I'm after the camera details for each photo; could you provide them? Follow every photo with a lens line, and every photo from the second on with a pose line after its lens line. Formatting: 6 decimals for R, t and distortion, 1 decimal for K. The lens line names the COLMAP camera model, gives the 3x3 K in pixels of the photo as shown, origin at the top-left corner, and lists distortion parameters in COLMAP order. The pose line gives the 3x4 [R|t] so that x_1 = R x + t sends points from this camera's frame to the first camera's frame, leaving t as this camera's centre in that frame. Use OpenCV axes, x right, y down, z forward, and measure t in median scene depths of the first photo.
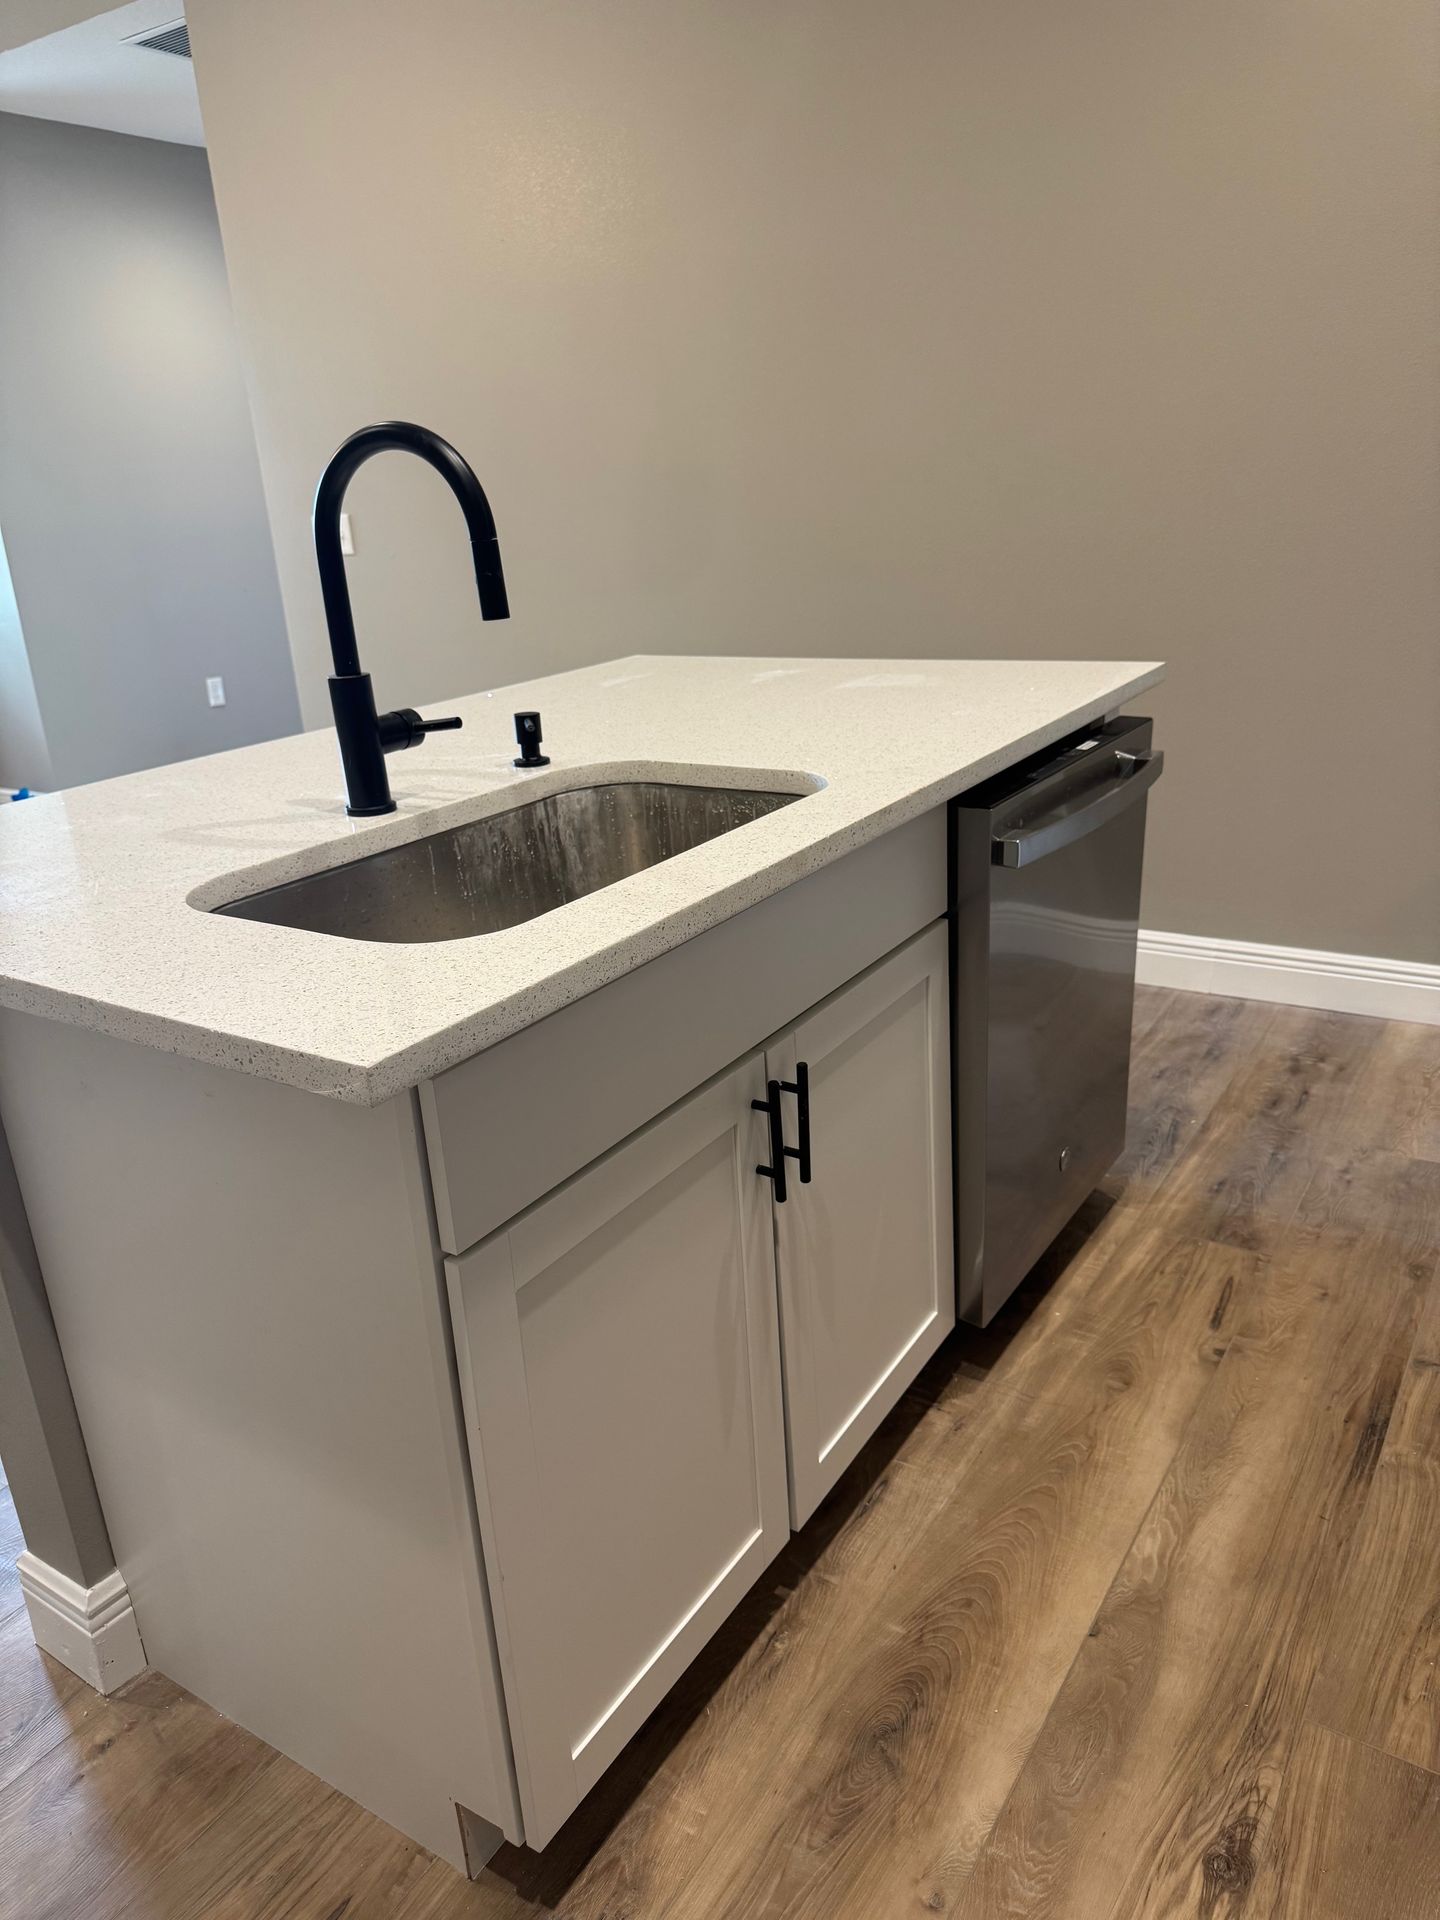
lens RADIAL K [[1354.7, 0, 728.7], [0, 1354.7, 973.2], [0, 0, 1]] dist [0.044735, -0.056207]
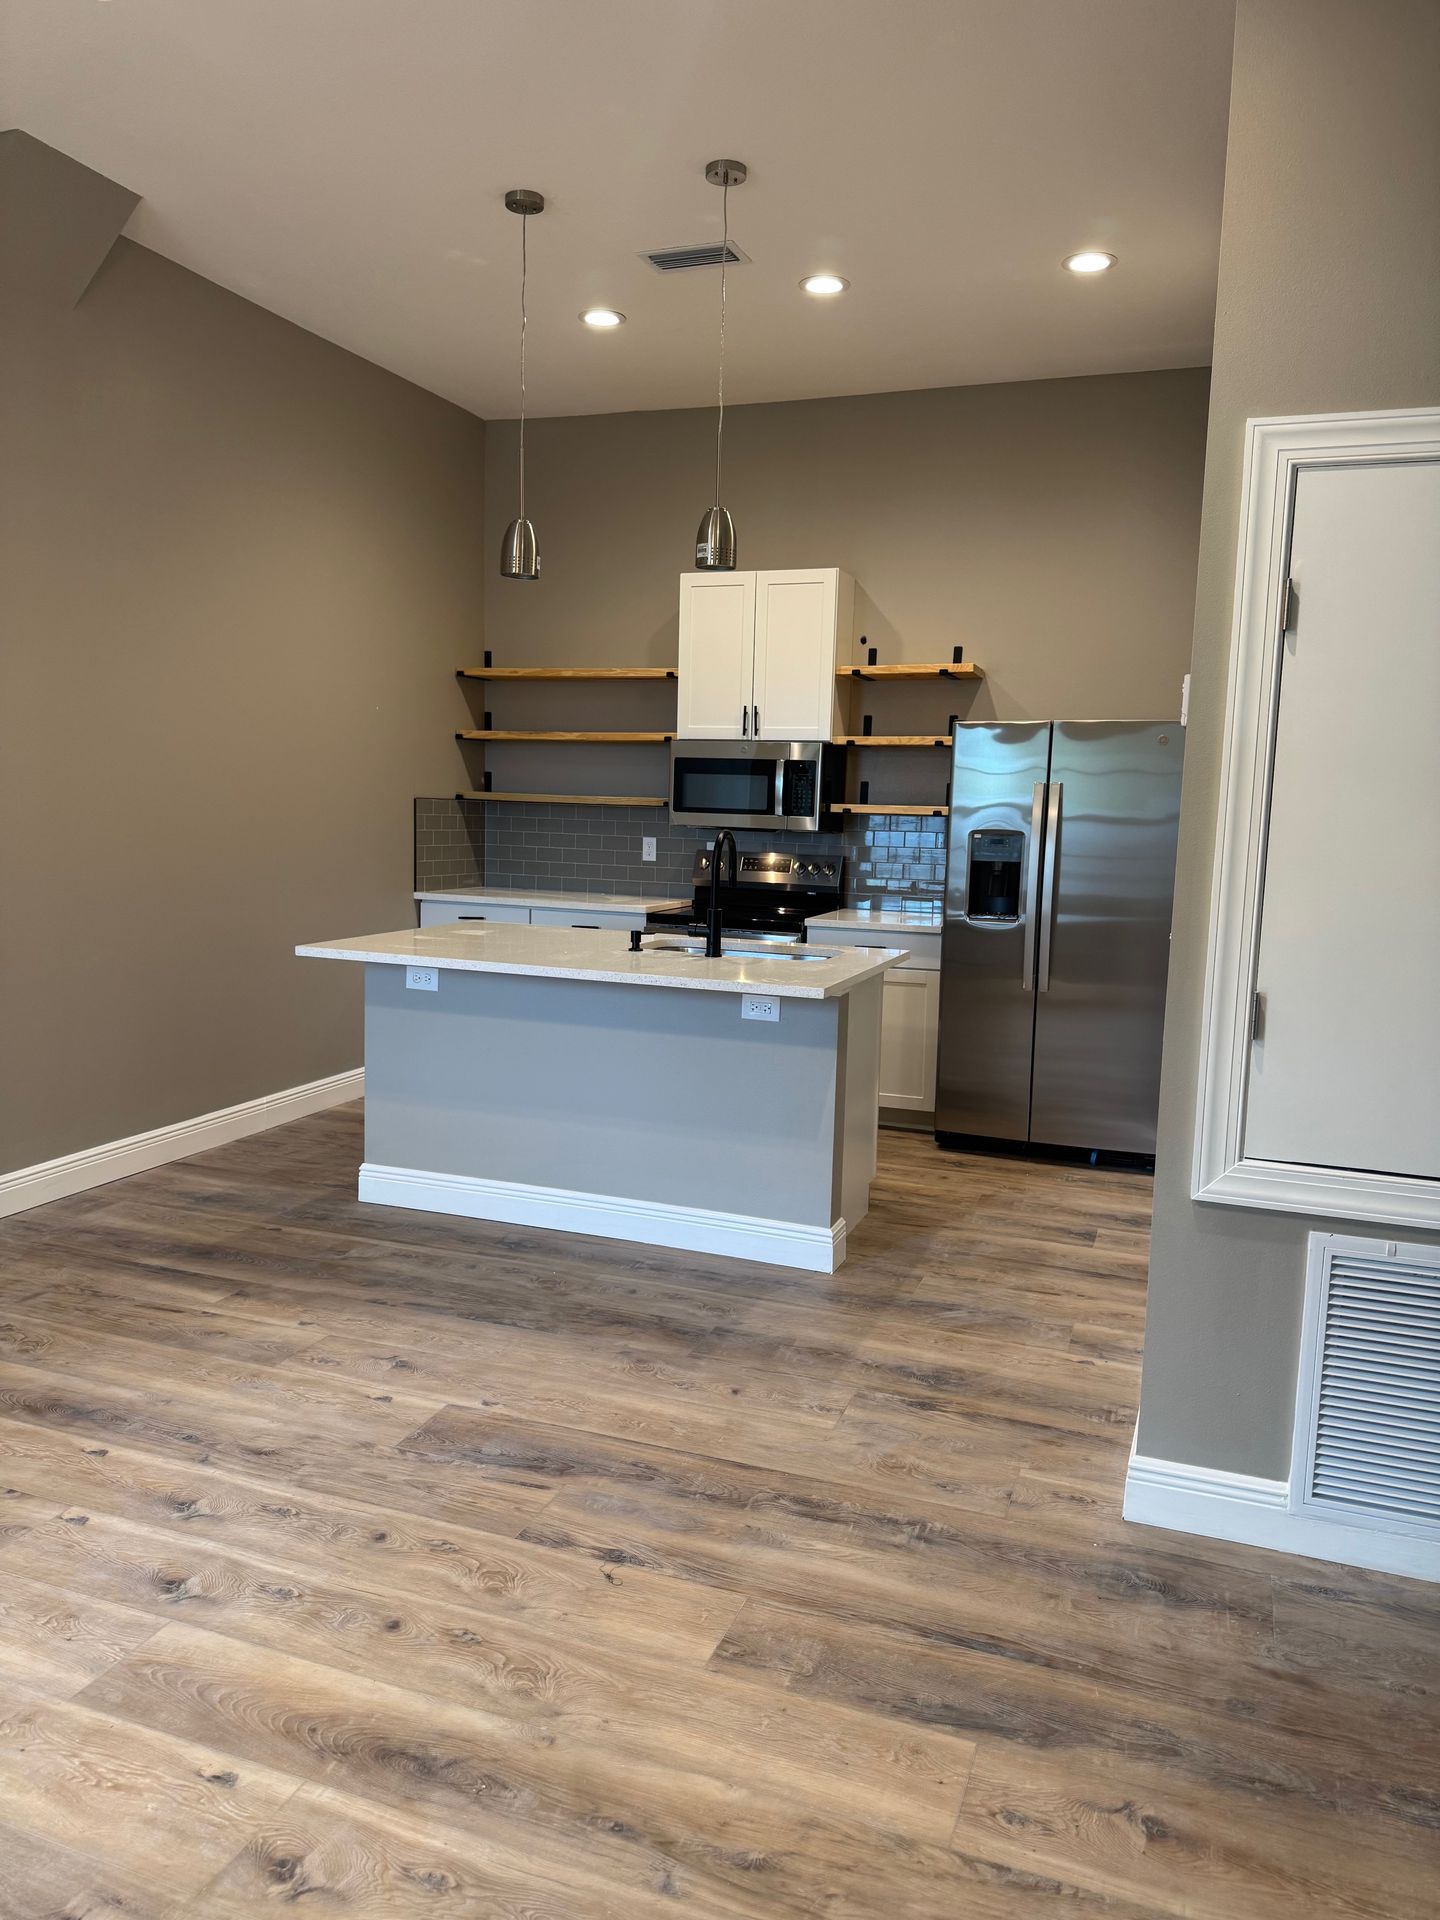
lens RADIAL K [[1354.7, 0, 726.6], [0, 1354.7, 965.3], [0, 0, 1]] dist [0.044735, -0.056207]
pose [[-0.229301, -0.064630, 0.971207, -3.023323], [0.321067, 0.936926, 0.138152, -0.485571], [-0.918878, 0.343501, -0.194088, 1.539359]]
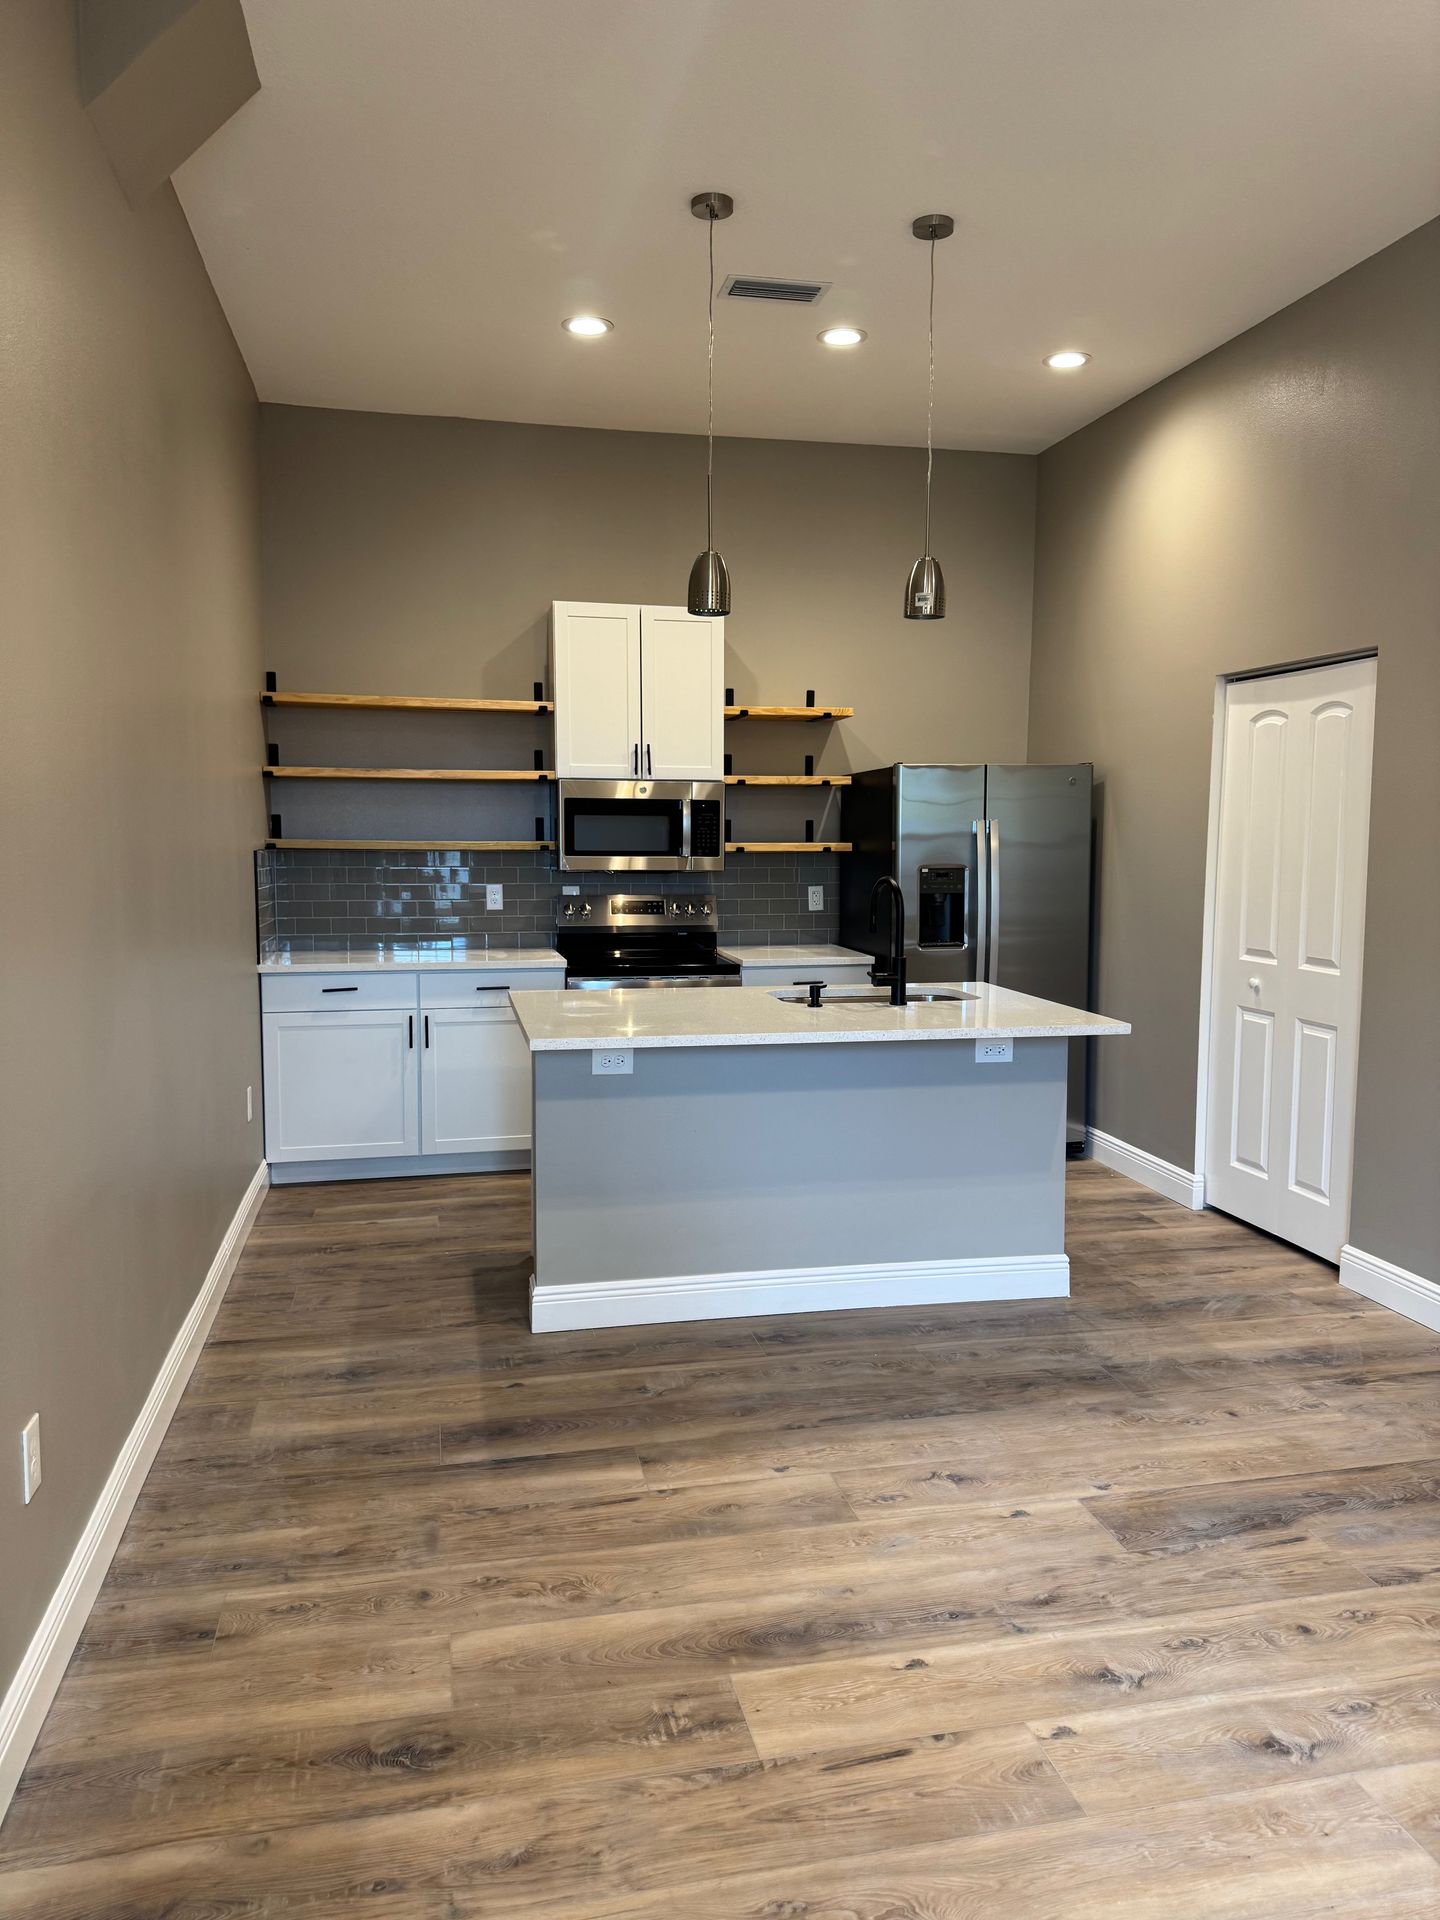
lens RADIAL K [[1354.7, 0, 730.0], [0, 1354.7, 955.6], [0, 0, 1]] dist [0.044735, -0.056207]
pose [[-0.718099, -0.006766, 0.695908, -1.971492], [0.275651, 0.915406, 0.293341, -1.134875], [-0.639023, 0.402476, -0.655487, 3.033385]]
